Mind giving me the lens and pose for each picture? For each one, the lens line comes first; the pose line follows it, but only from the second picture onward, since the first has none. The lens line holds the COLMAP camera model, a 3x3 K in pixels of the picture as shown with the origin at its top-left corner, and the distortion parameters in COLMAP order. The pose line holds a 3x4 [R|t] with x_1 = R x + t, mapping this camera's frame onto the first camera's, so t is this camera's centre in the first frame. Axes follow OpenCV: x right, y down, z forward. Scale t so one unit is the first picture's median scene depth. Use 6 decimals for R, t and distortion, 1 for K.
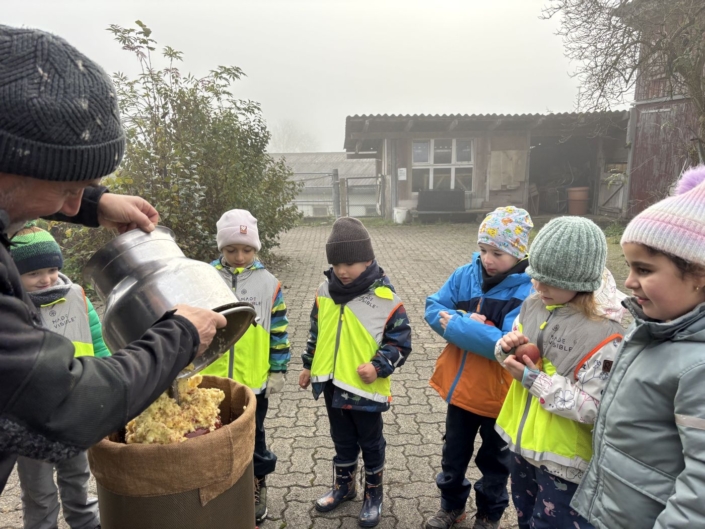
lens RADIAL K [[534.5, 0, 351.1], [0, 534.5, 265.7], [0, 0, 1]] dist [-0.009476, -0.002768]
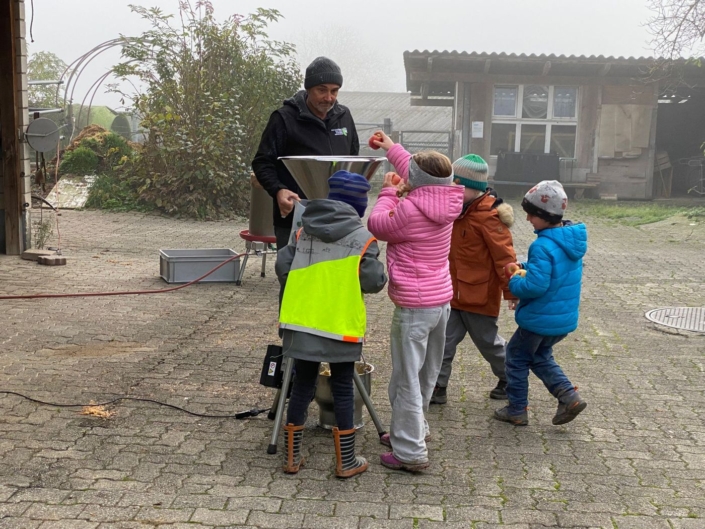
lens RADIAL K [[1005.5, 0, 353.0], [0, 1005.5, 264.3], [0, 0, 1]] dist [0.026158, 0.000000]
pose [[0.993832, 0.063662, -0.090805, 0.064067], [-0.066916, 0.997204, -0.033251, 0.074760], [0.088435, 0.039123, 0.995313, -0.408271]]
